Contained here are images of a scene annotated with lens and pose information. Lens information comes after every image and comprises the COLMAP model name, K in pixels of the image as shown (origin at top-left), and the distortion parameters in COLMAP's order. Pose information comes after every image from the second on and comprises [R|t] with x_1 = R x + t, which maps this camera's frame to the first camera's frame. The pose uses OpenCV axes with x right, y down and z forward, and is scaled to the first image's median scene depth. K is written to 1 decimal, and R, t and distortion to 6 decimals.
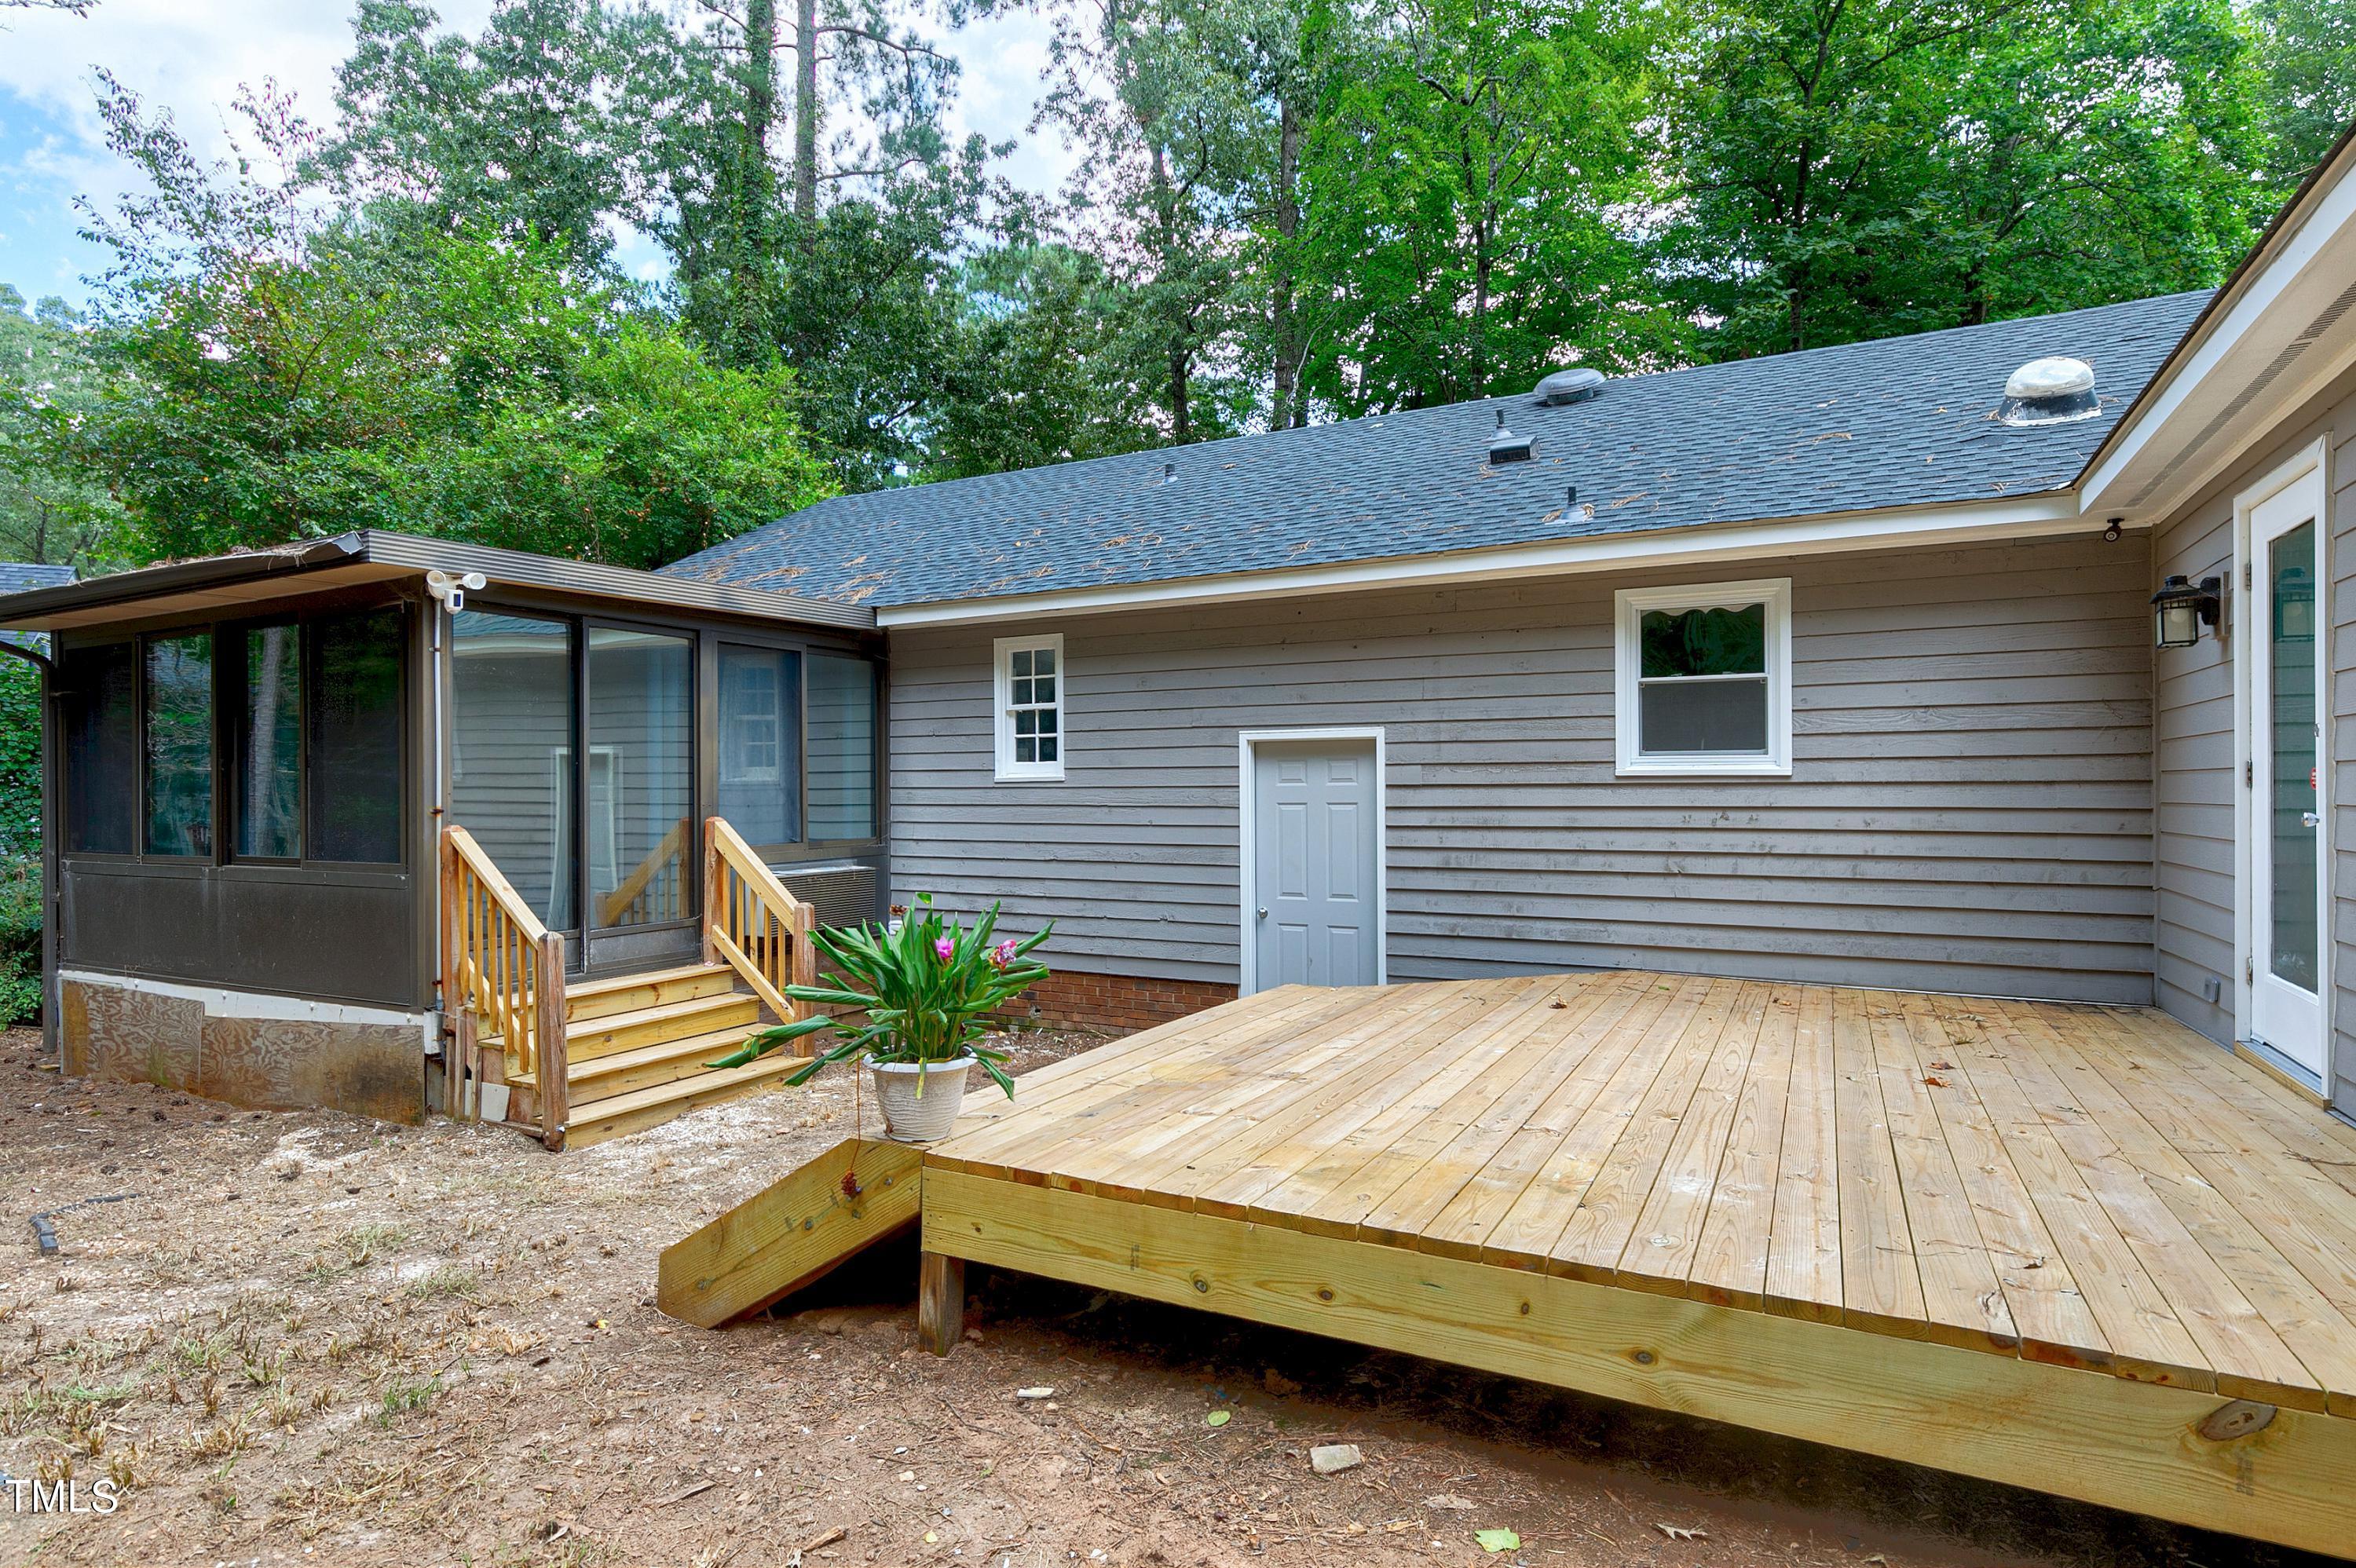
lens RADIAL K [[1241.2, 0, 1178.0], [0, 1241.2, 784.0], [0, 0, 1]] dist [0.004572, -0.000481]
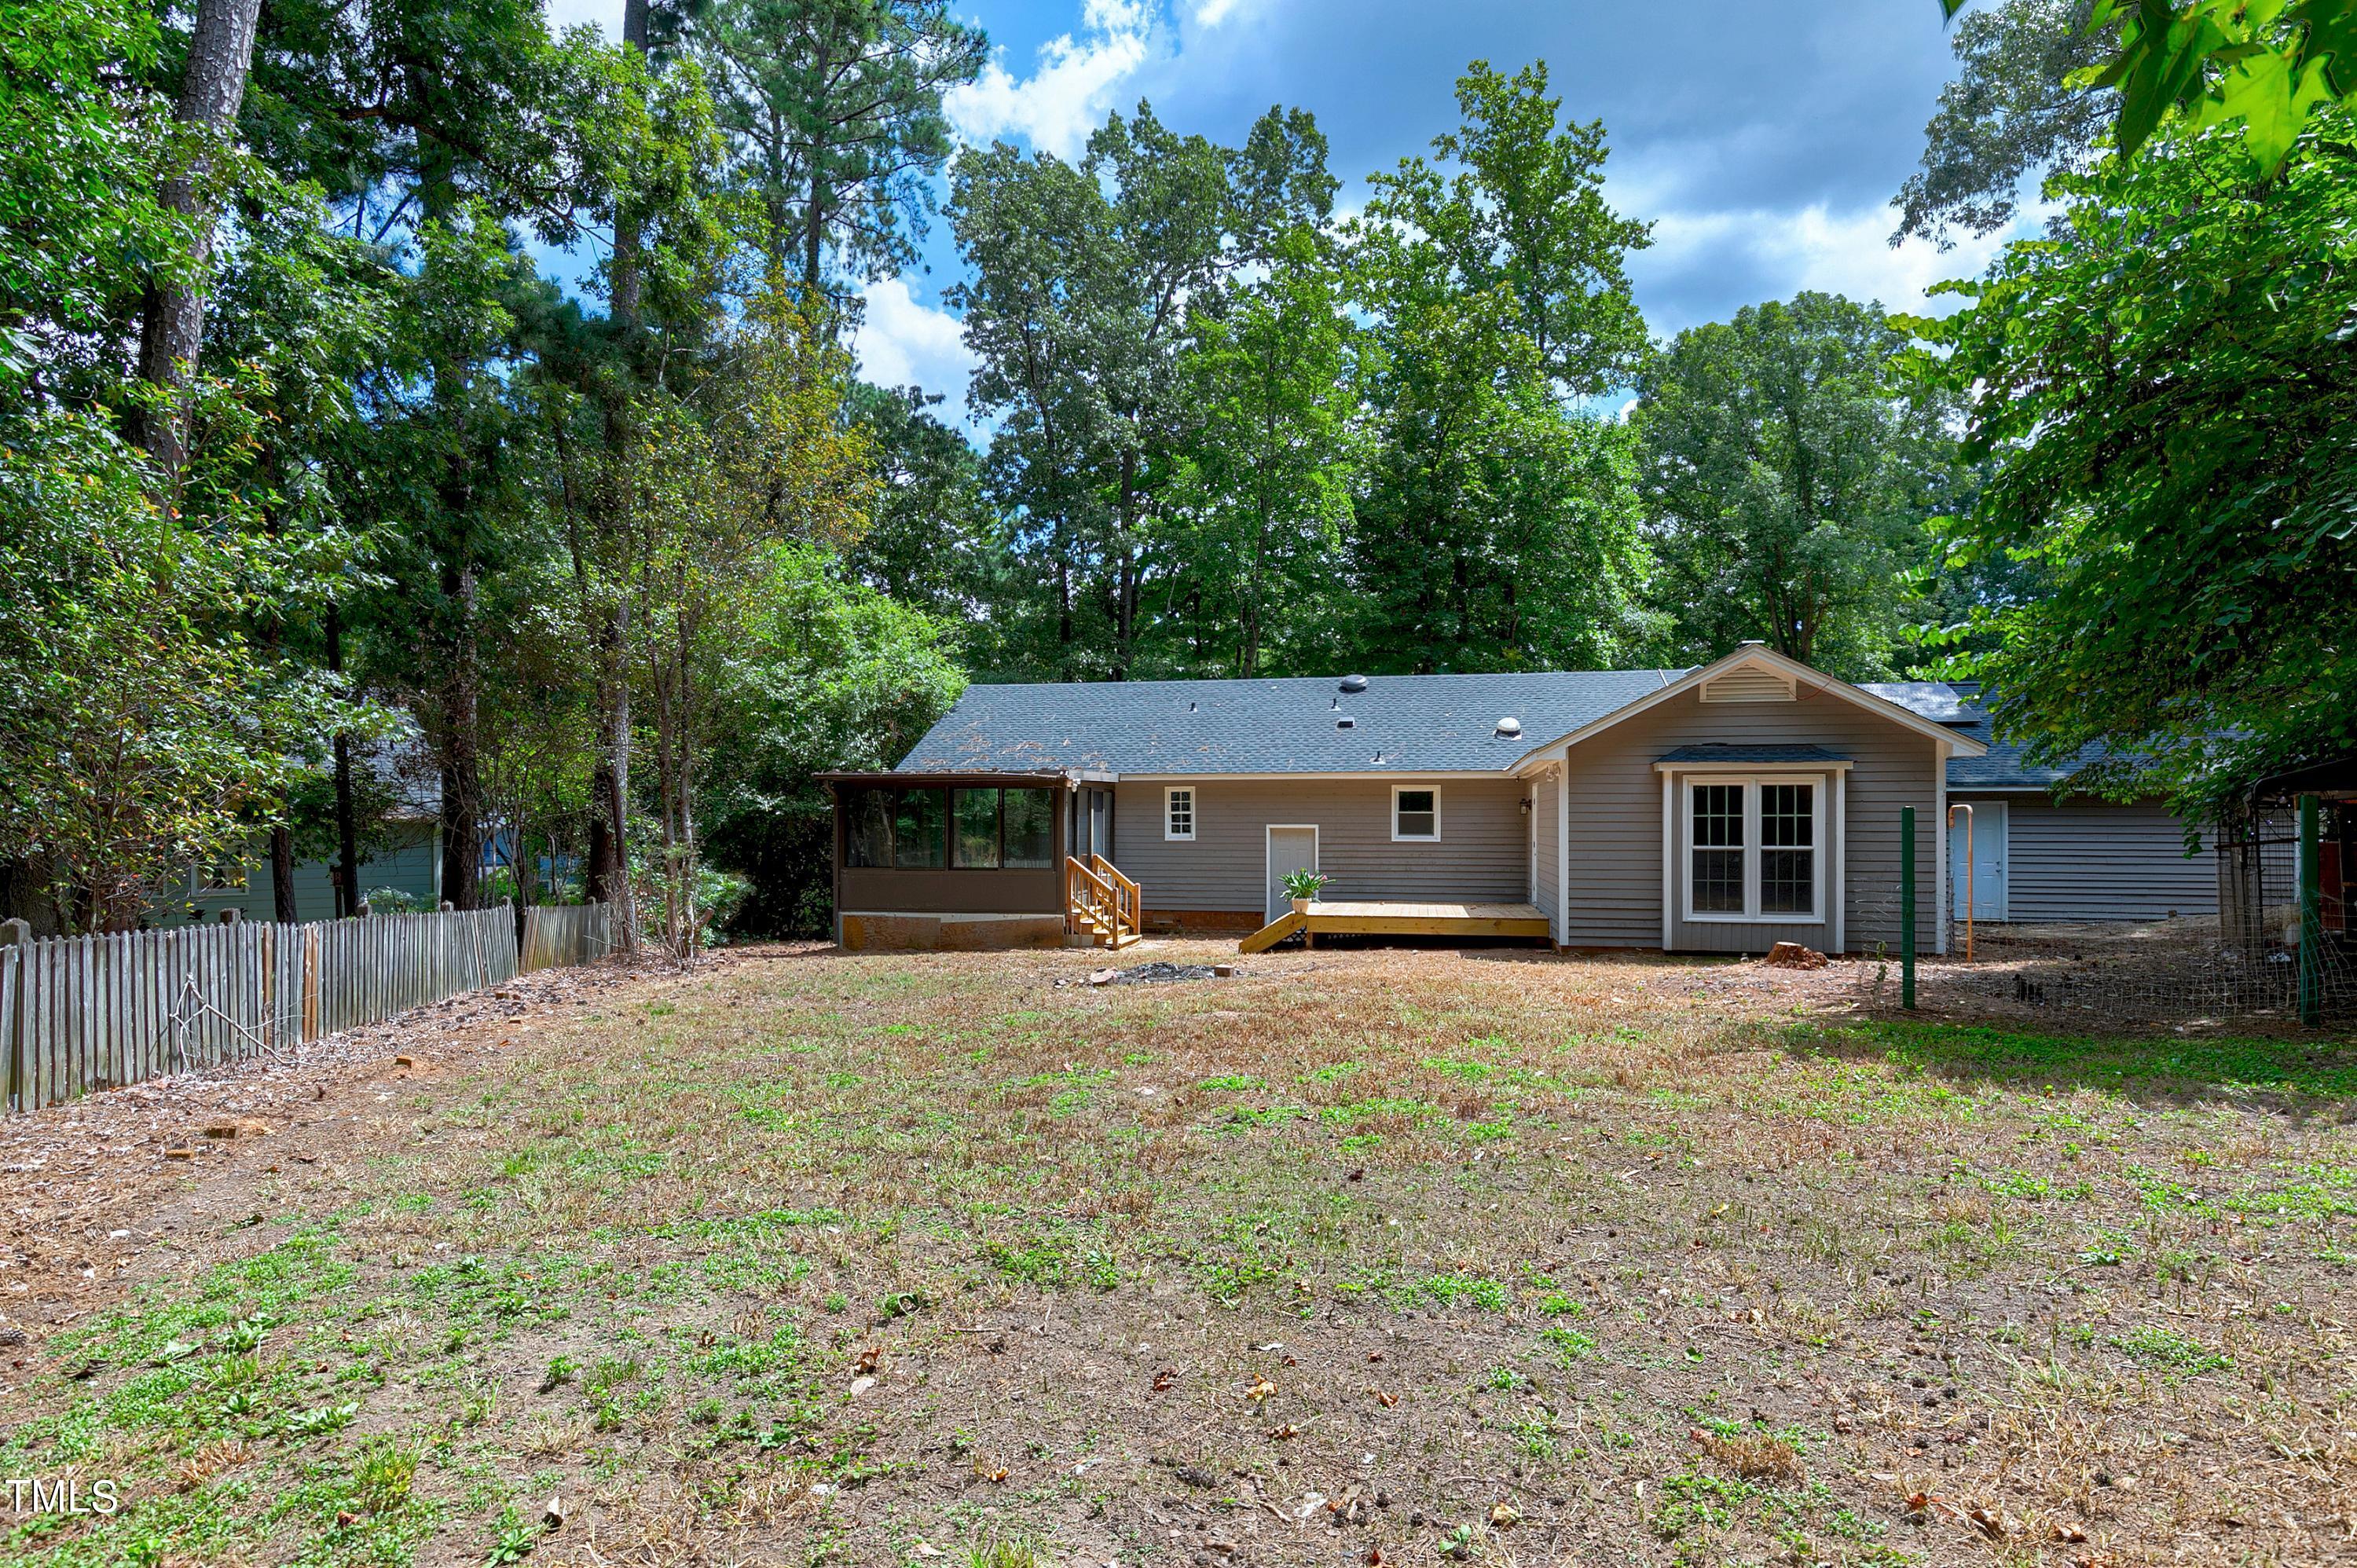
lens RADIAL K [[1274.8, 0, 1178.5], [0, 1274.8, 784.0], [0, 0, 1]] dist [0.001015, 0.000050]
pose [[0.959056, 0.013498, 0.282895, -1.135509], [-0.006255, 0.999630, -0.026490, -0.065064], [-0.283148, 0.023636, 0.958785, -2.065204]]
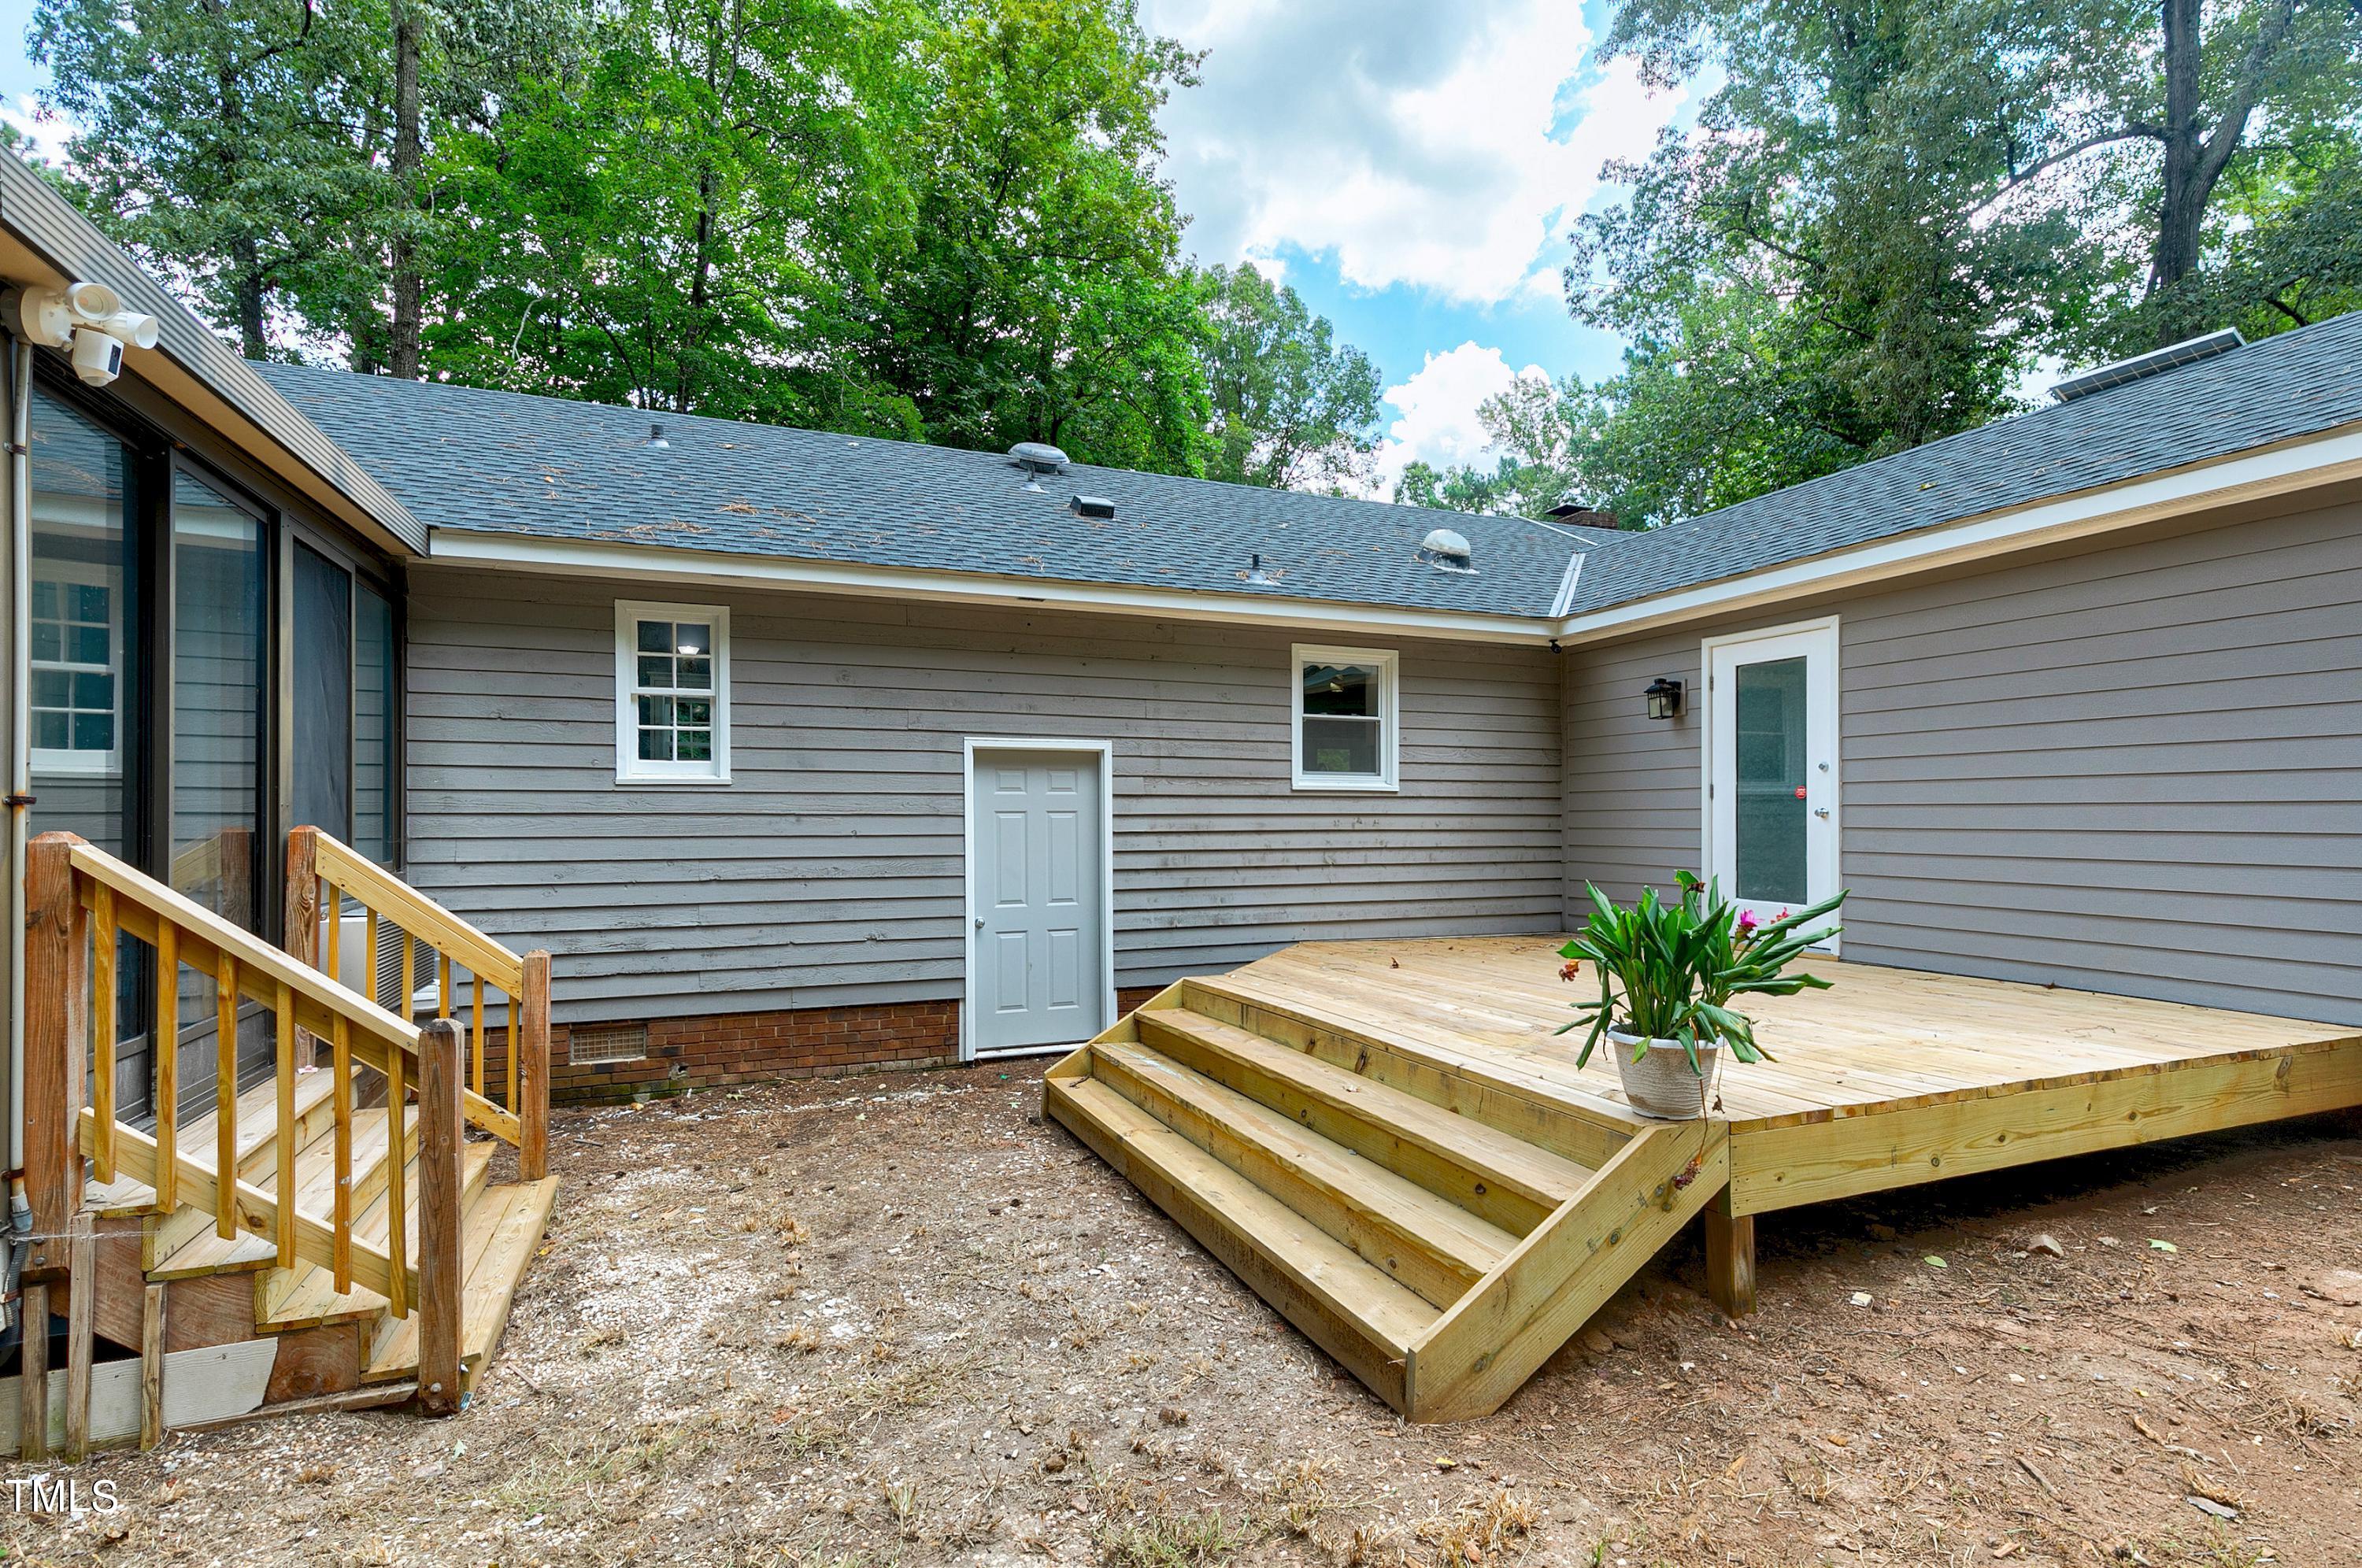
lens RADIAL K [[1094.9, 0, 1178.6], [0, 1094.9, 810.7], [0, 0, 1]] dist [0.012398, -0.000634]
pose [[0.641622, 0.009050, 0.766967, -0.571185], [-0.004585, 0.999958, -0.007963, 0.024089], [-0.767007, 0.001593, 0.641637, 0.368177]]
